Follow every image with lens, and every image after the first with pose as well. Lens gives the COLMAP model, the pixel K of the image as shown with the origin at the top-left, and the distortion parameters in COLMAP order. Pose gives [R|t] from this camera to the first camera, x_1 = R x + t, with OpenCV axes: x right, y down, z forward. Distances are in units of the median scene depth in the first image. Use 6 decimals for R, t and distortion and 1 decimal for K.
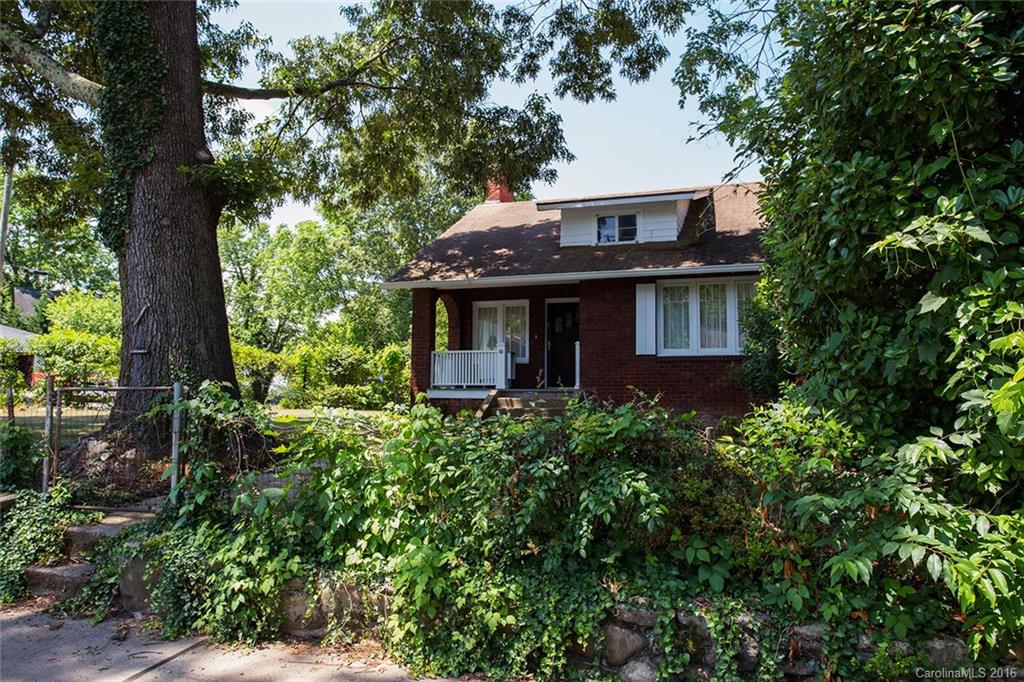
lens RADIAL K [[770.0, 0, 499.6], [0, 770.0, 341.8], [0, 0, 1]] dist [-0.011840, -0.000994]
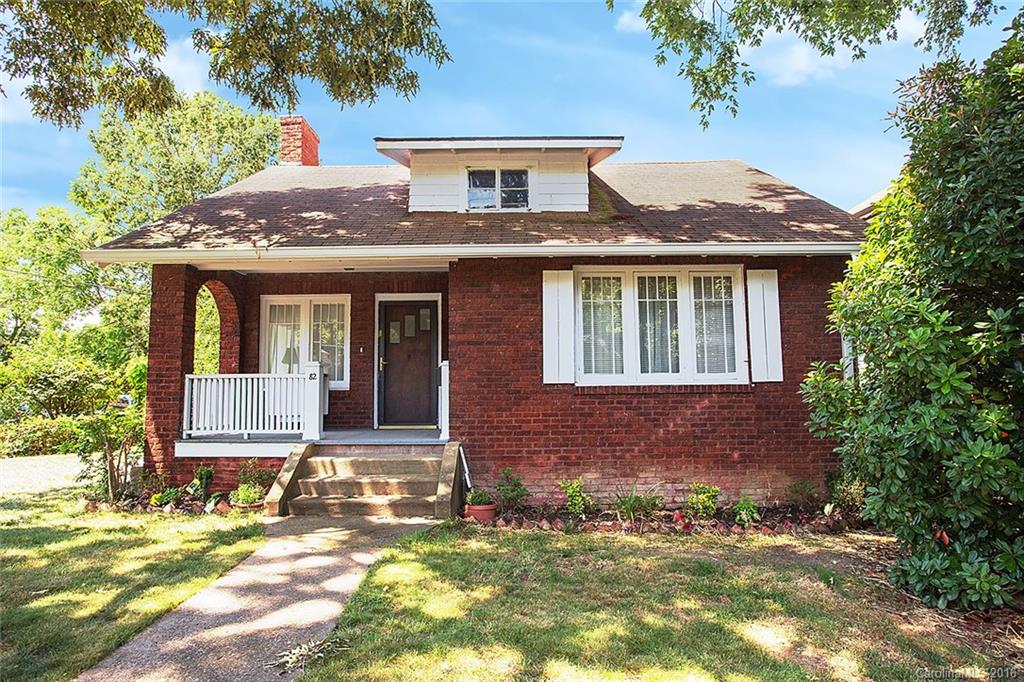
lens RADIAL K [[630.4, 0, 488.6], [0, 630.4, 339.5], [0, 0, 1]] dist [-0.021809, 0.000653]
pose [[0.946583, 0.015919, 0.322067, -0.026350], [-0.011841, 0.999823, -0.014617, -0.009970], [-0.322243, 0.010023, 0.946604, 0.490049]]
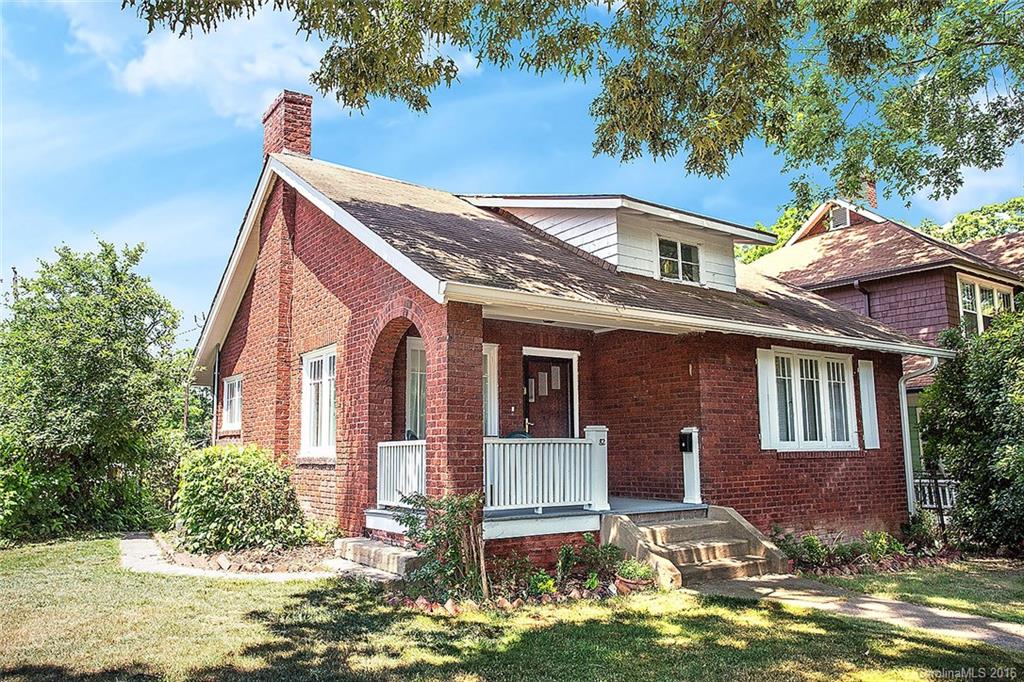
lens RADIAL K [[770.0, 0, 499.6], [0, 770.0, 341.8], [0, 0, 1]] dist [-0.011840, -0.000994]
pose [[0.579002, 0.101544, 0.808978, -0.484954], [-0.052927, 0.994802, -0.086988, -0.006777], [-0.813607, 0.007550, 0.581367, 0.725618]]
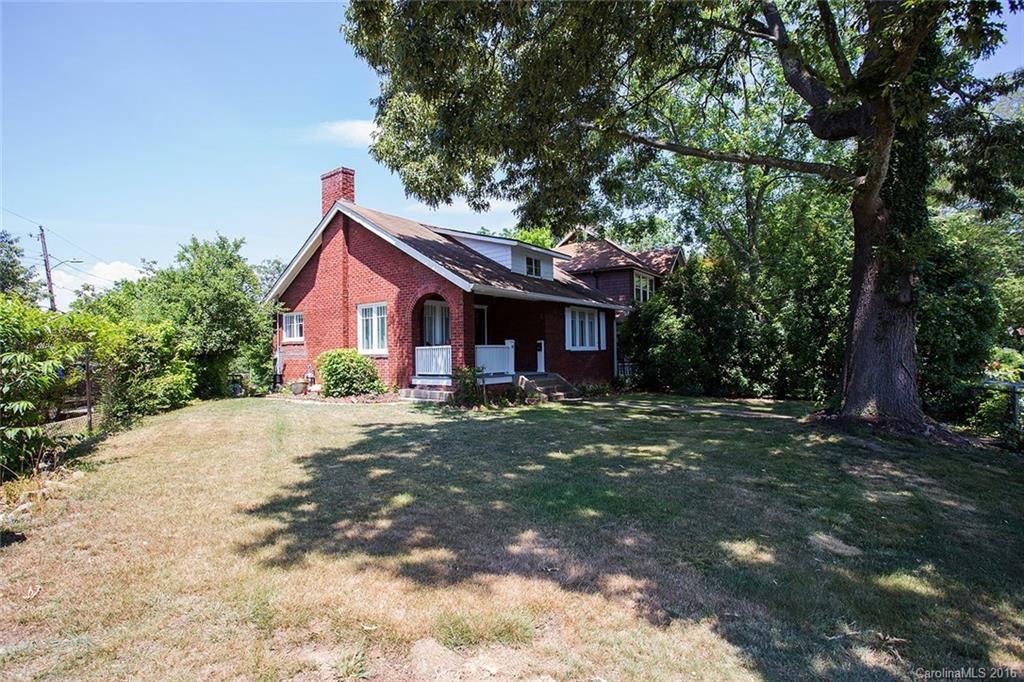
lens RADIAL K [[522.4, 0, 499.5], [0, 522.4, 337.0], [0, 0, 1]] dist [-0.077610, 0.031883]
pose [[0.295565, 0.016523, 0.955180, -0.857985], [-0.060016, 0.998197, 0.001304, -0.003901], [-0.953436, -0.057712, 0.296023, 0.740611]]
